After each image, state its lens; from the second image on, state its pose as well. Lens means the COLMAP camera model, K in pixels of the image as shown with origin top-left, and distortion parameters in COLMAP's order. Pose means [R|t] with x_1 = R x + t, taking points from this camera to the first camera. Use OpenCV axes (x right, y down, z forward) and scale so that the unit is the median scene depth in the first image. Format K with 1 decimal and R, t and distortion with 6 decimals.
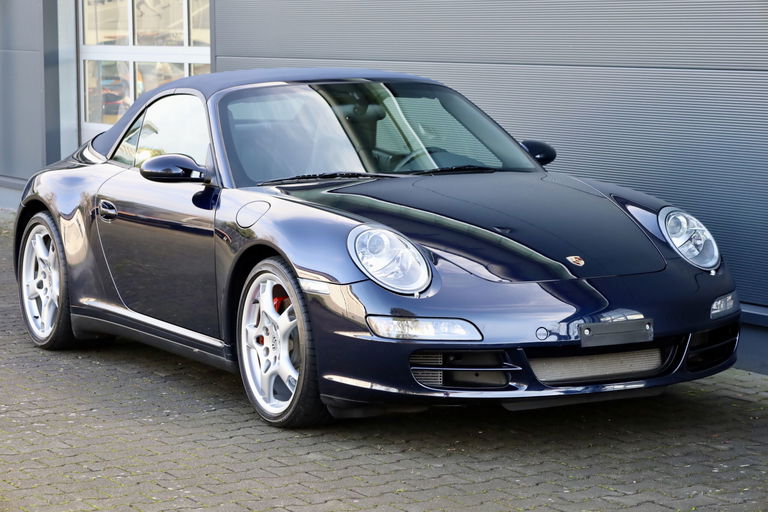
lens RADIAL K [[2272.5, 0, 384.0], [0, 2272.5, 256.0], [0, 0, 1]] dist [-0.024634, -0.759699]
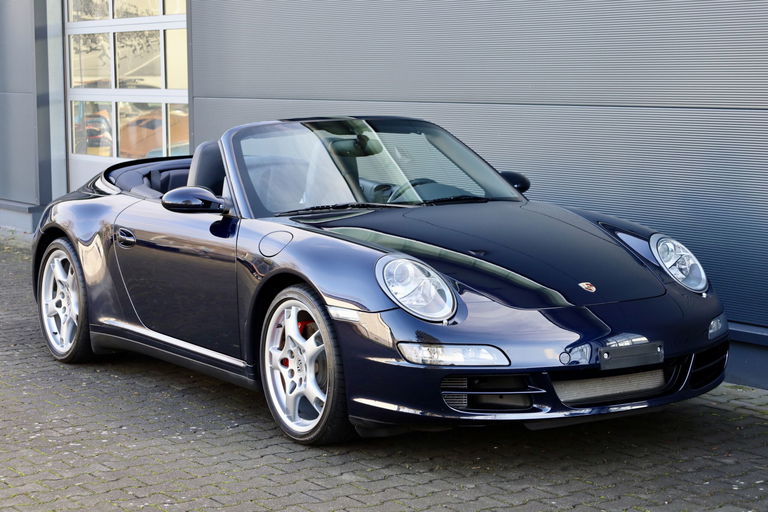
lens RADIAL K [[1736.2, 0, 384.0], [0, 1736.2, 256.0], [0, 0, 1]] dist [-0.015187, 0.054802]
pose [[0.997832, -0.008026, 0.065324, -0.060361], [0.007836, 0.999964, 0.003164, -0.014920], [-0.065347, -0.002645, 0.997859, 0.183936]]
